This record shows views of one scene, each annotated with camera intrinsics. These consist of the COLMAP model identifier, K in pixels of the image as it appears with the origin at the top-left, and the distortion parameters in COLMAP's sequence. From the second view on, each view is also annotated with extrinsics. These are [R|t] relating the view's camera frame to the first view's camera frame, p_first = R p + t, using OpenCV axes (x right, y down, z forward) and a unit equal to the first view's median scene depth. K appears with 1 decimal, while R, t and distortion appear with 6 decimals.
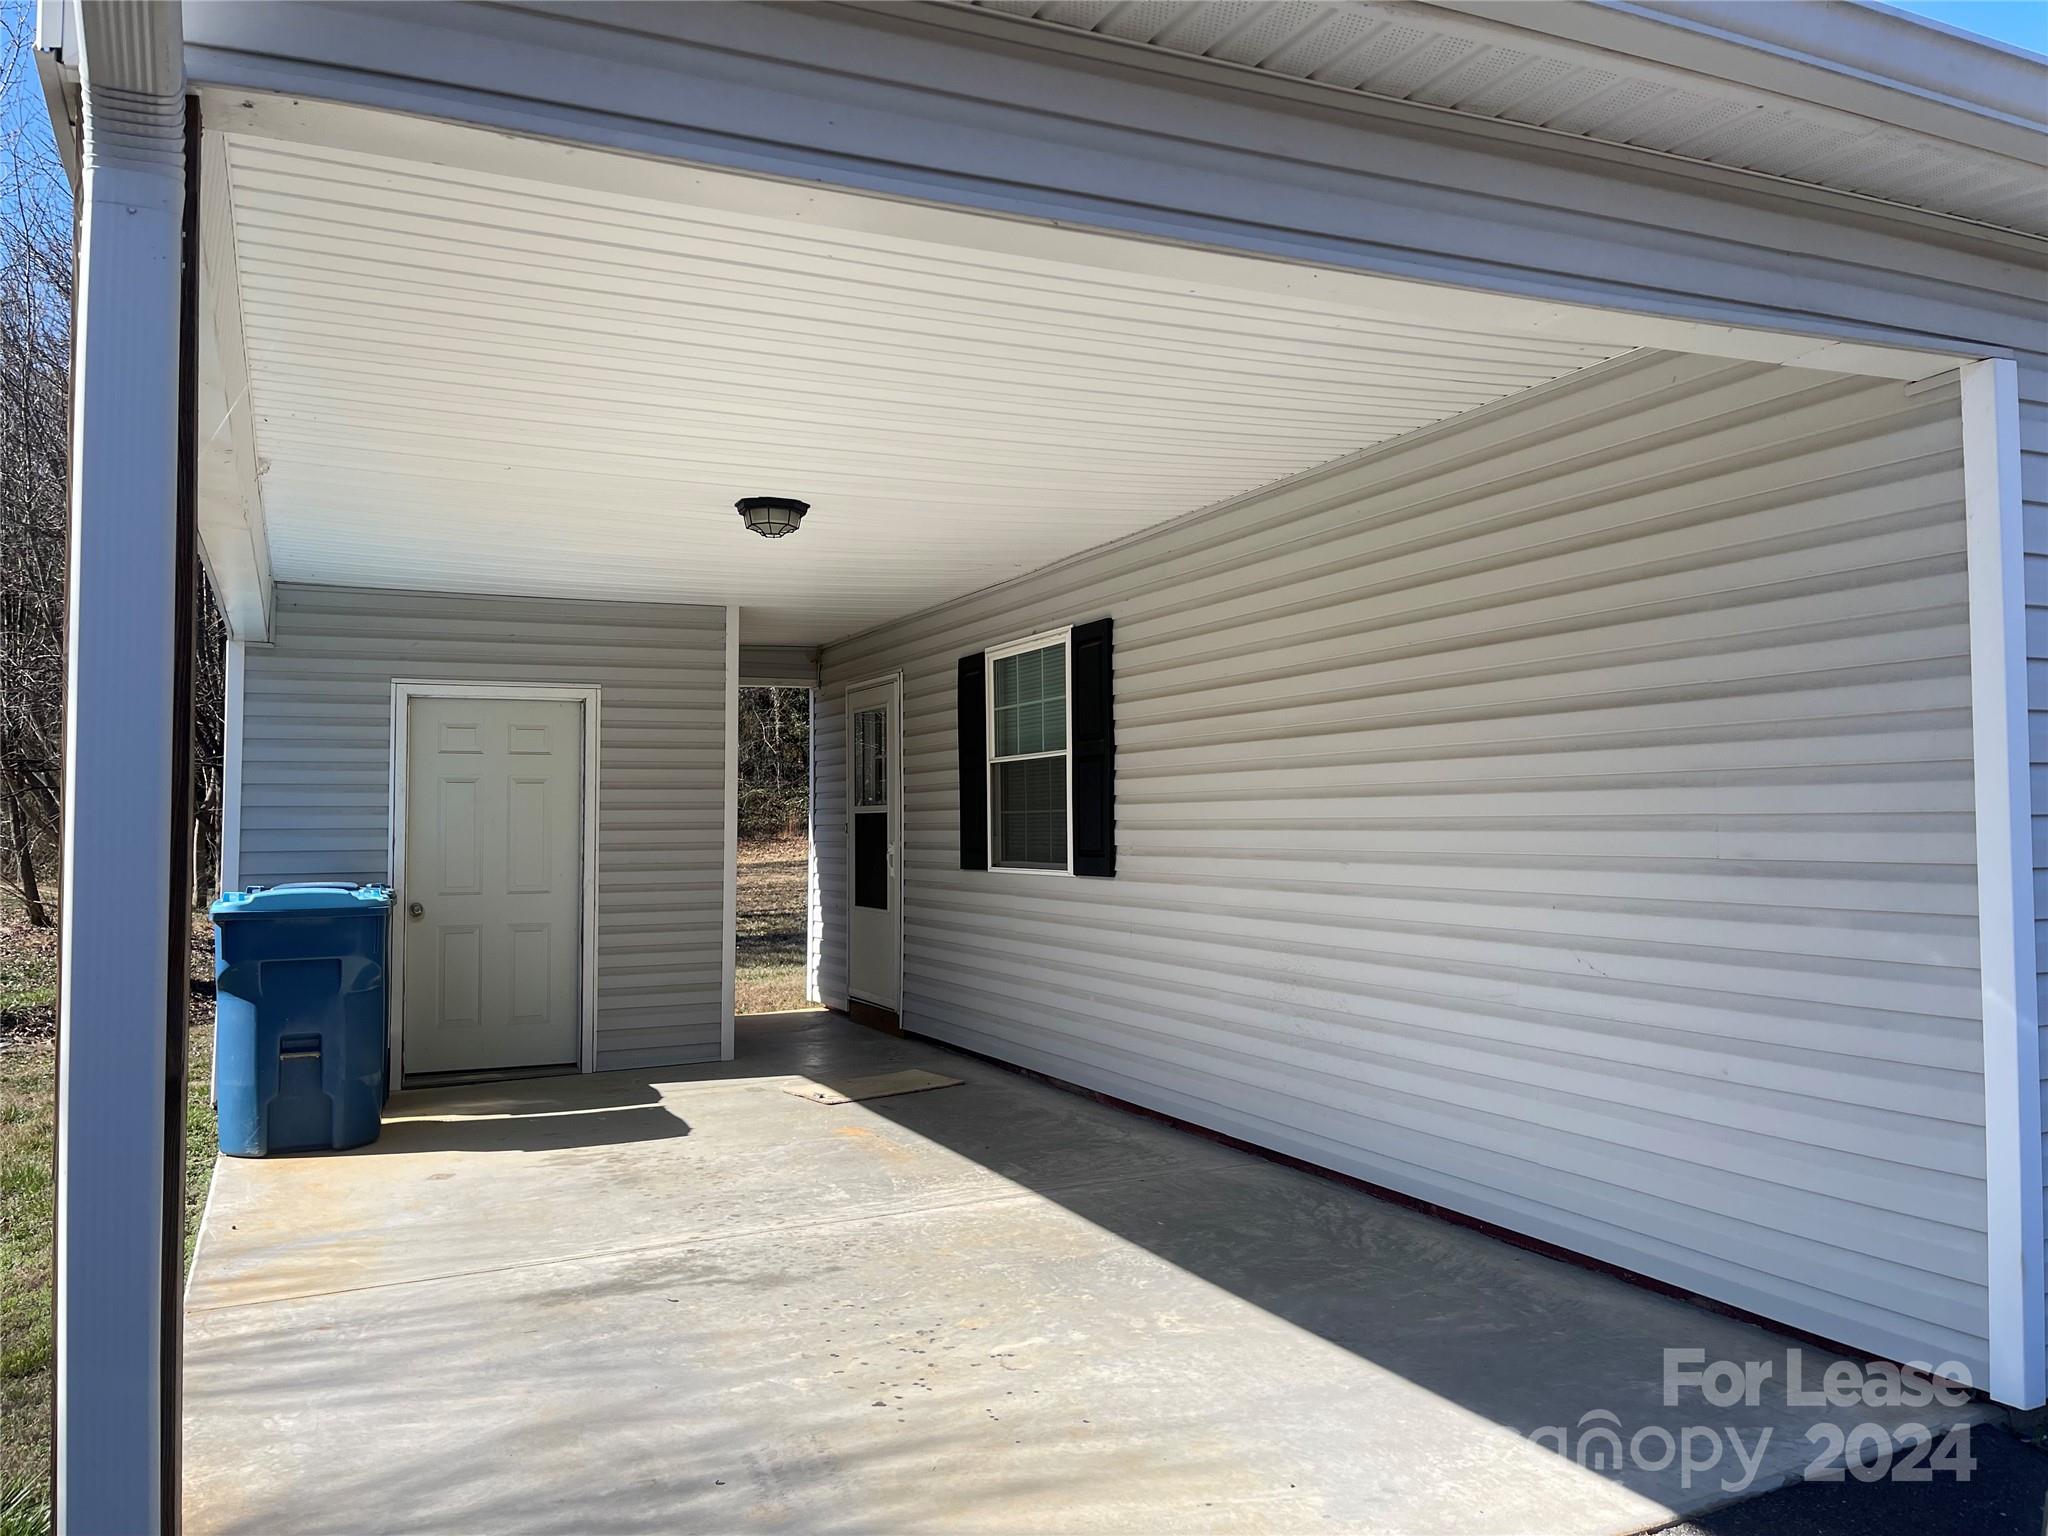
lens RADIAL K [[1562.9, 0, 1022.8], [0, 1562.9, 769.5], [0, 0, 1]] dist [0.070825, -0.090916]
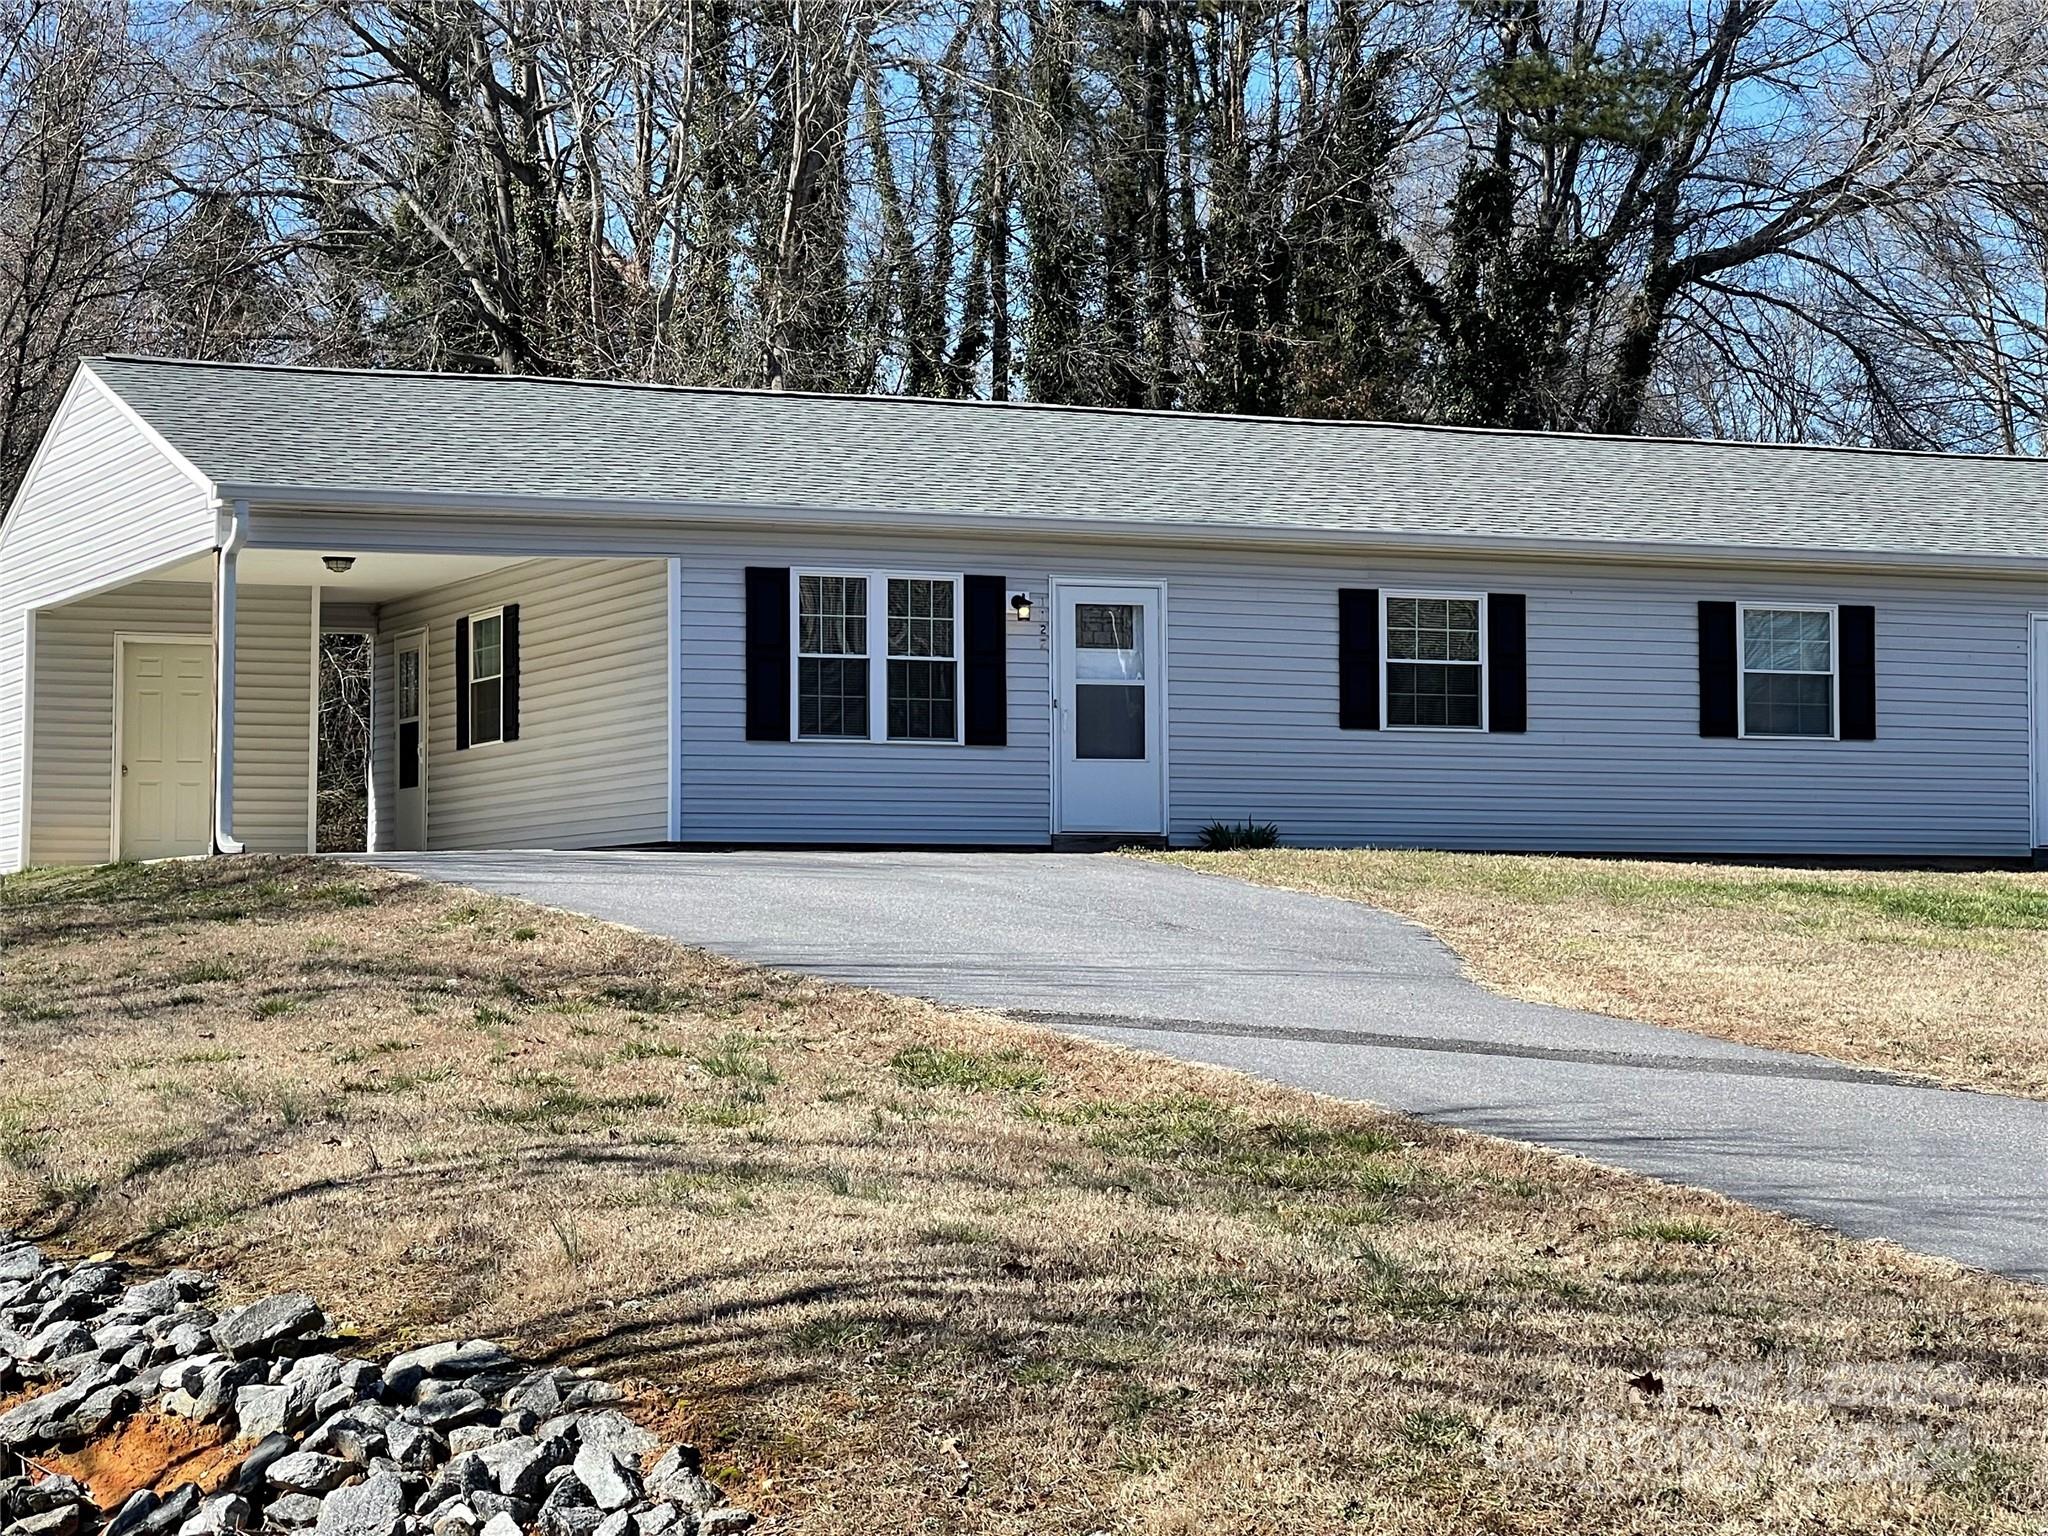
lens RADIAL K [[4701.9, 0, 1033.3], [0, 4701.9, 746.9], [0, 0, 1]] dist [0.260179, 0.000000]
pose [[0.999768, 0.004873, -0.020971, 0.697231], [-0.005207, 0.999860, -0.015930, 0.143153], [0.020890, 0.016036, 0.999653, -4.092818]]
